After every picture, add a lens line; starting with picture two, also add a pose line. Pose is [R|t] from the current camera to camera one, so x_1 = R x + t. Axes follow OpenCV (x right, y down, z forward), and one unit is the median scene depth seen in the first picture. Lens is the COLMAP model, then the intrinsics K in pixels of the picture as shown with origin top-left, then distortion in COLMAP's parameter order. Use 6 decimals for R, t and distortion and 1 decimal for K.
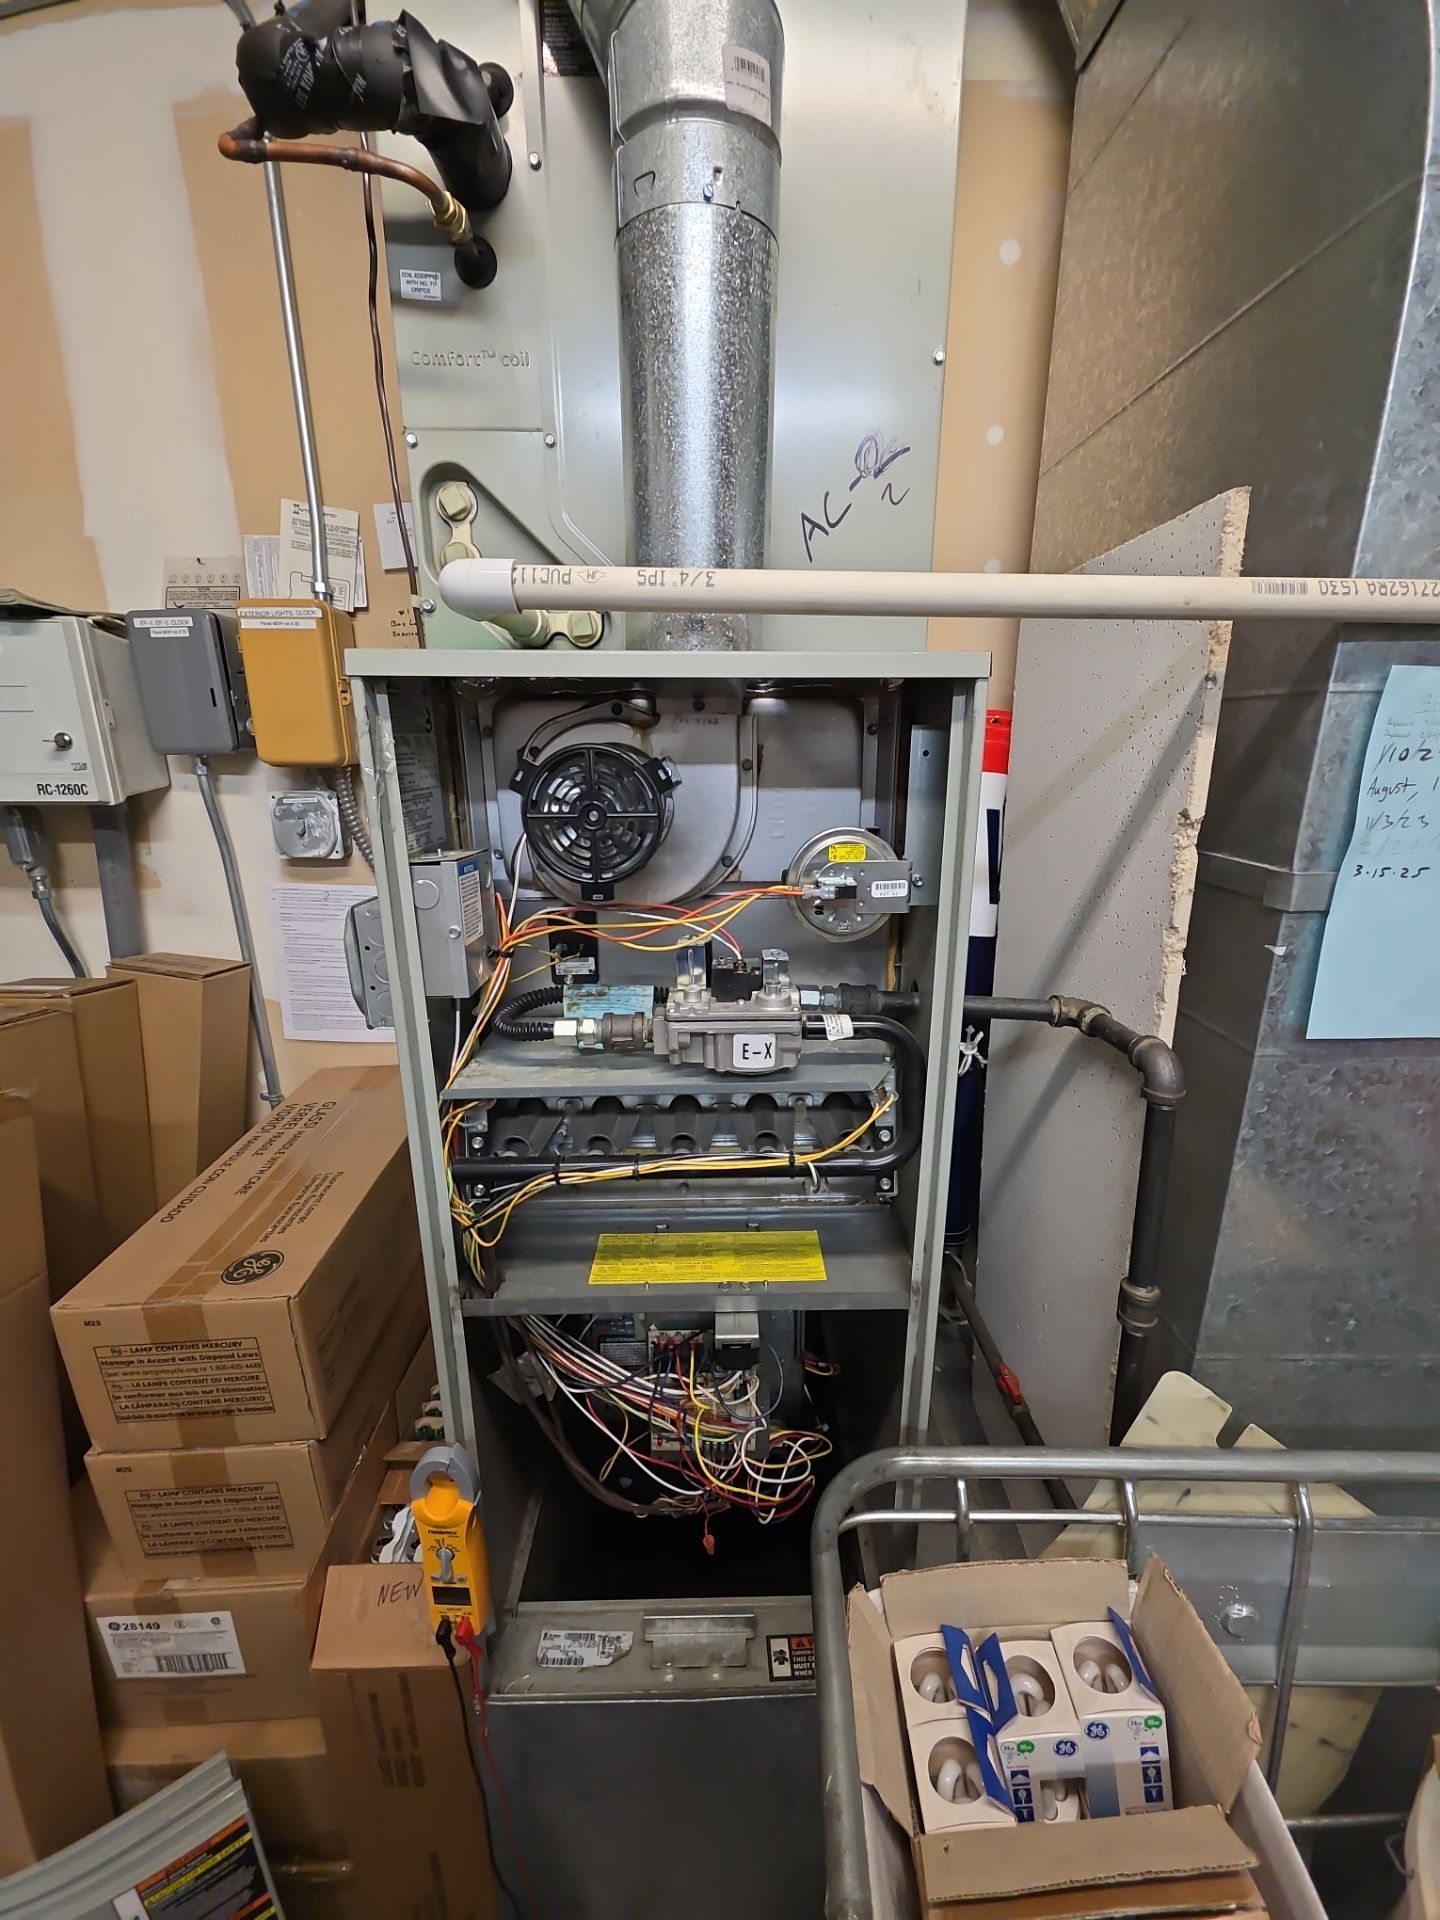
lens RADIAL K [[759.9, 0, 728.2], [0, 759.9, 948.9], [0, 0, 1]] dist [0.007013, -0.002798]
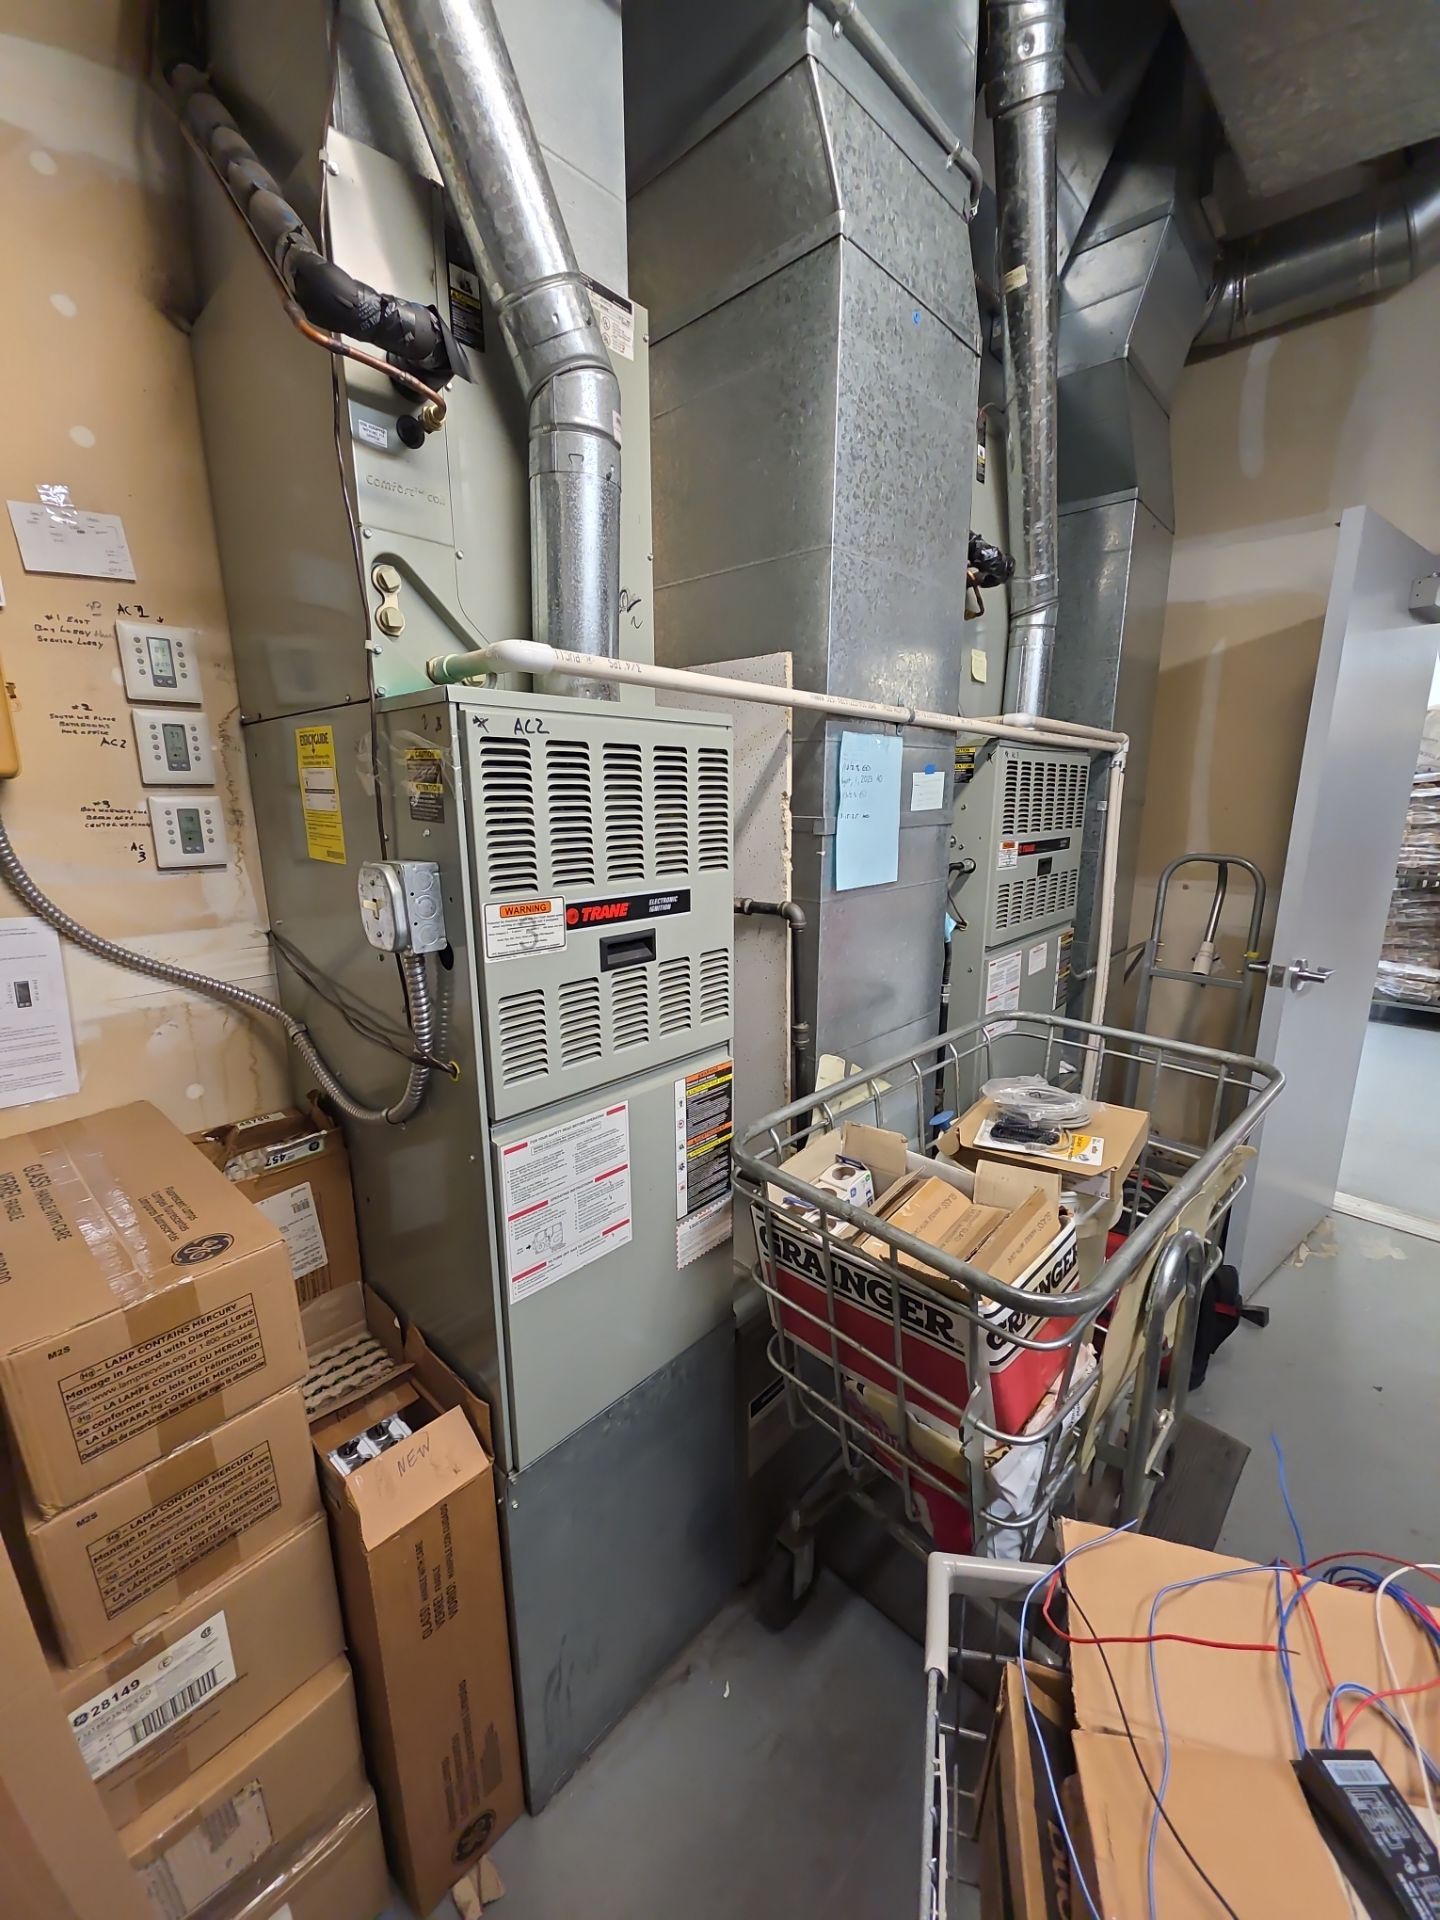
lens RADIAL K [[759.9, 0, 728.2], [0, 759.9, 948.9], [0, 0, 1]] dist [0.007013, -0.002798]
pose [[0.697055, -0.147724, 0.701635, -1.071199], [0.188365, 0.981904, 0.019597, 0.180053], [-0.691833, 0.118504, 0.712267, -0.367206]]
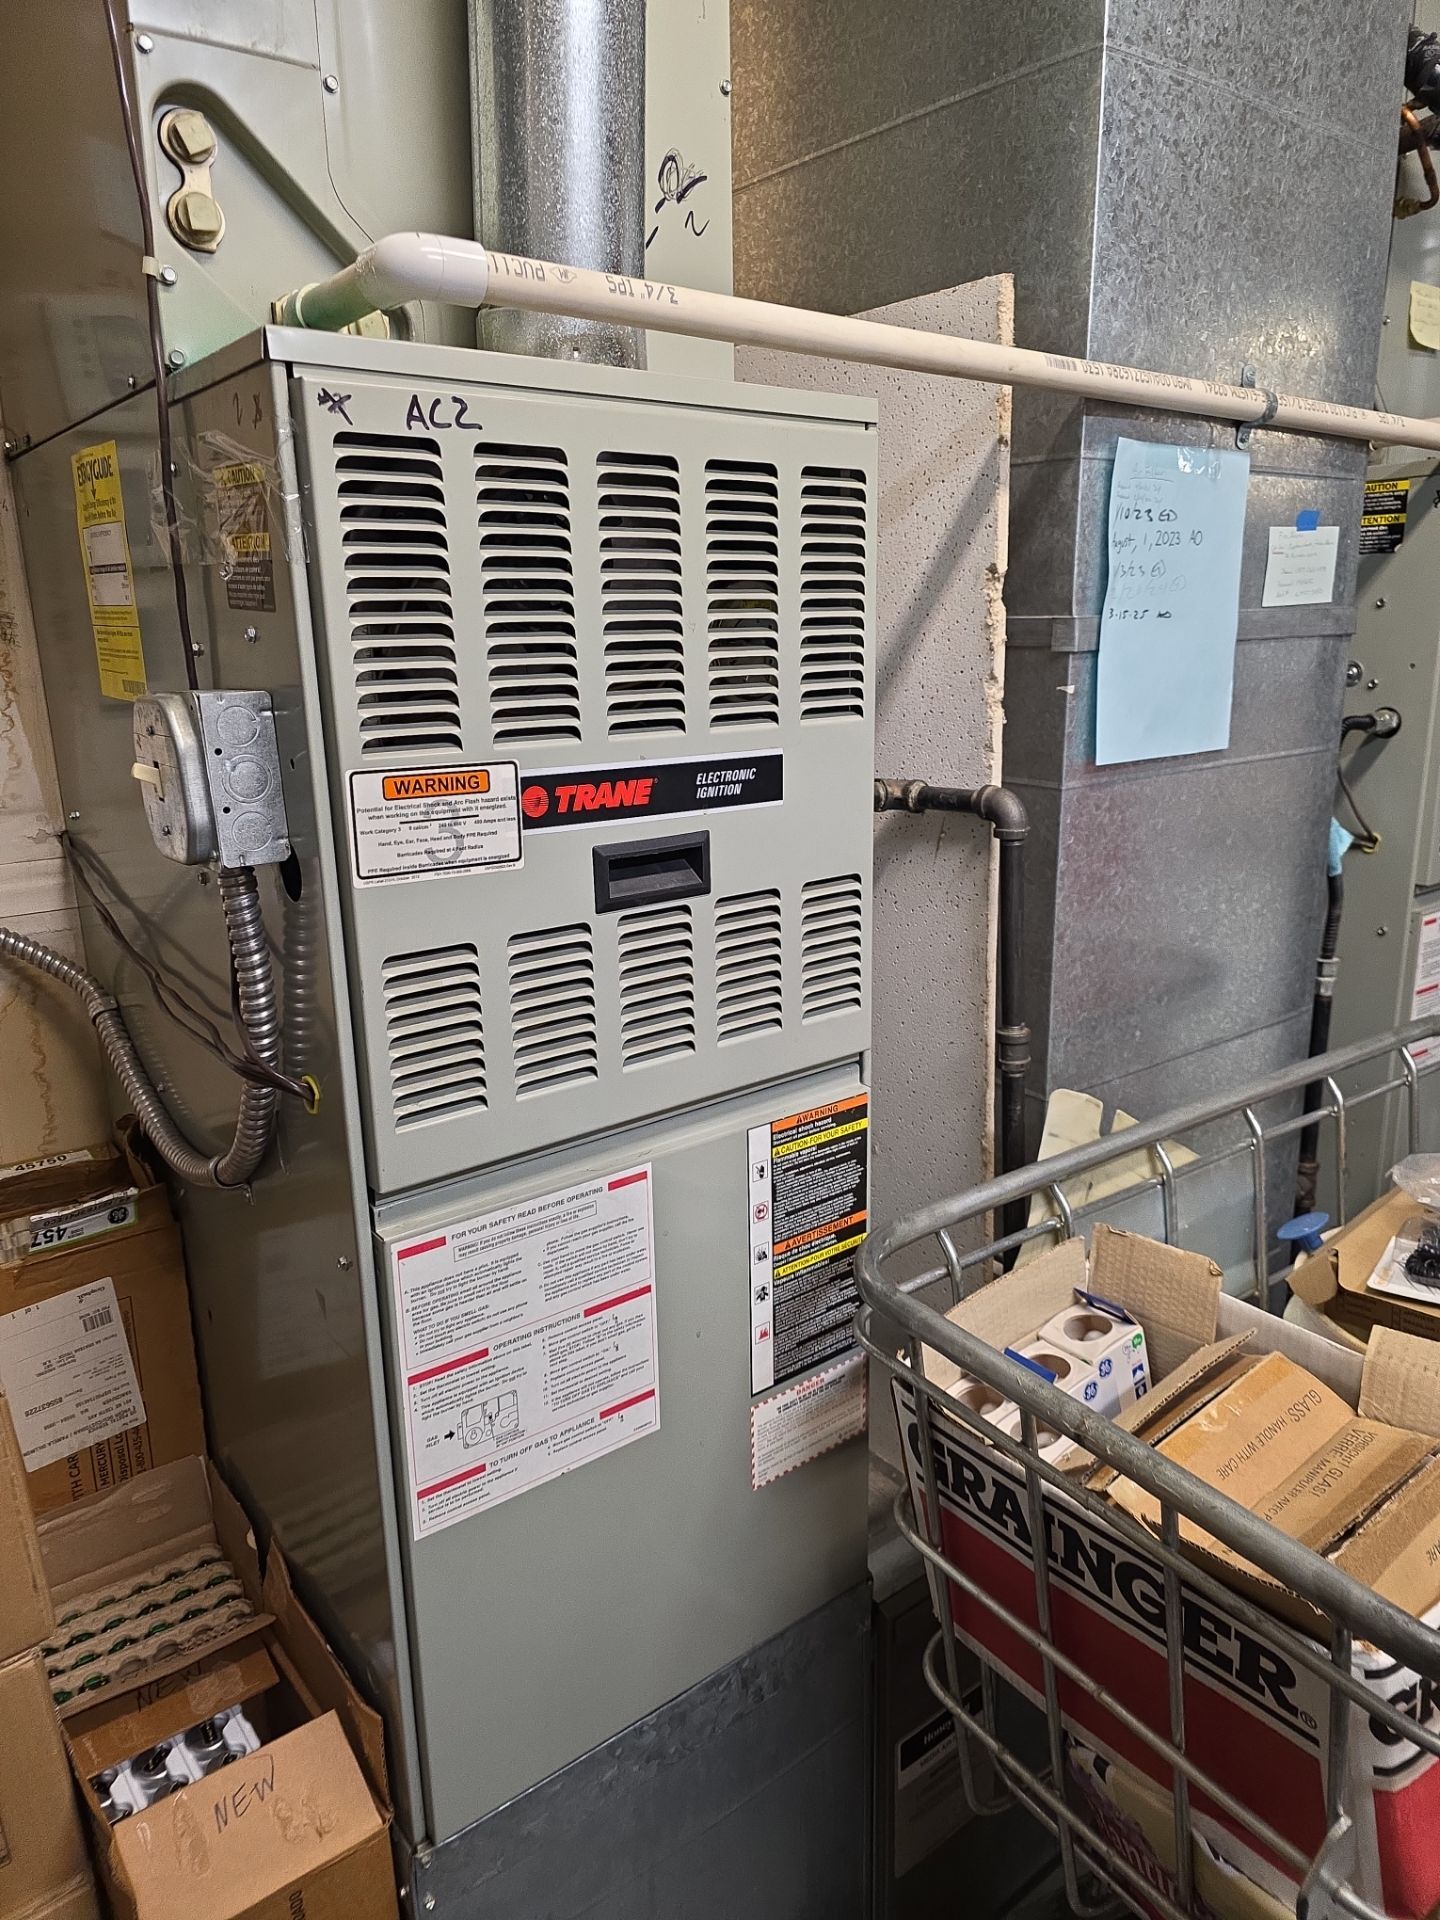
lens RADIAL K [[1304.4, 0, 741.4], [0, 1304.4, 940.8], [0, 0, 1]] dist [0.061865, -0.069558]
pose [[0.798479, -0.157142, 0.581152, -0.839776], [0.171019, 0.984770, 0.031305, 0.220848], [-0.577220, 0.074391, 0.813193, -0.269434]]
